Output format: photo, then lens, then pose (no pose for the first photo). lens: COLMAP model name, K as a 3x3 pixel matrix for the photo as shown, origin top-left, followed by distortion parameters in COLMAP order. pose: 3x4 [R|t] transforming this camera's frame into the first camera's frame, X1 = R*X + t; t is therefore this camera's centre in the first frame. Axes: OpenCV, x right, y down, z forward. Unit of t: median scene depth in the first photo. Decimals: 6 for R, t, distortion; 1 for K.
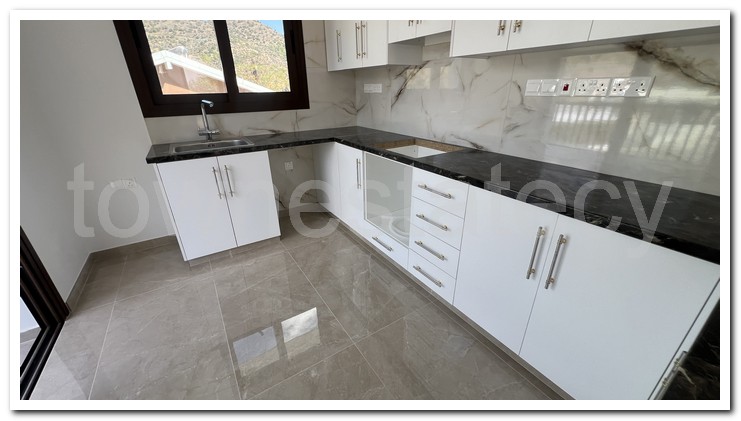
lens RADIAL K [[282.6, 0, 369.2], [0, 282.6, 210.5], [0, 0, 1]] dist [-0.003921, 0.000707]
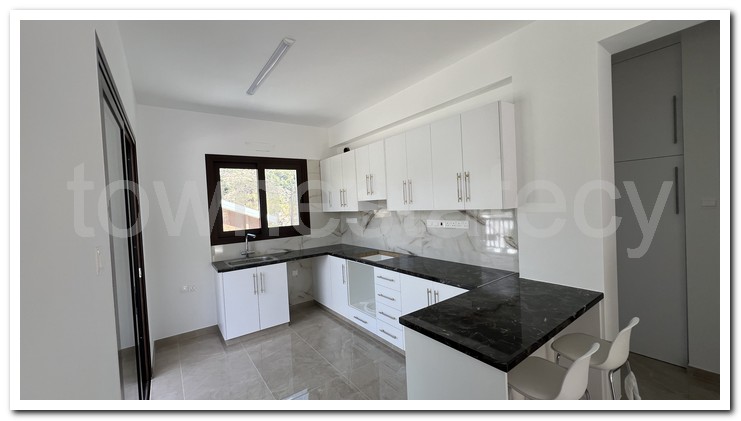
lens RADIAL K [[282.6, 0, 367.7], [0, 282.6, 209.2], [0, 0, 1]] dist [-0.003921, 0.000707]
pose [[0.997806, -0.038623, 0.053767, 0.026298], [0.056343, 0.921861, -0.383403, 0.151728], [-0.034757, 0.385591, 0.922015, -0.615241]]
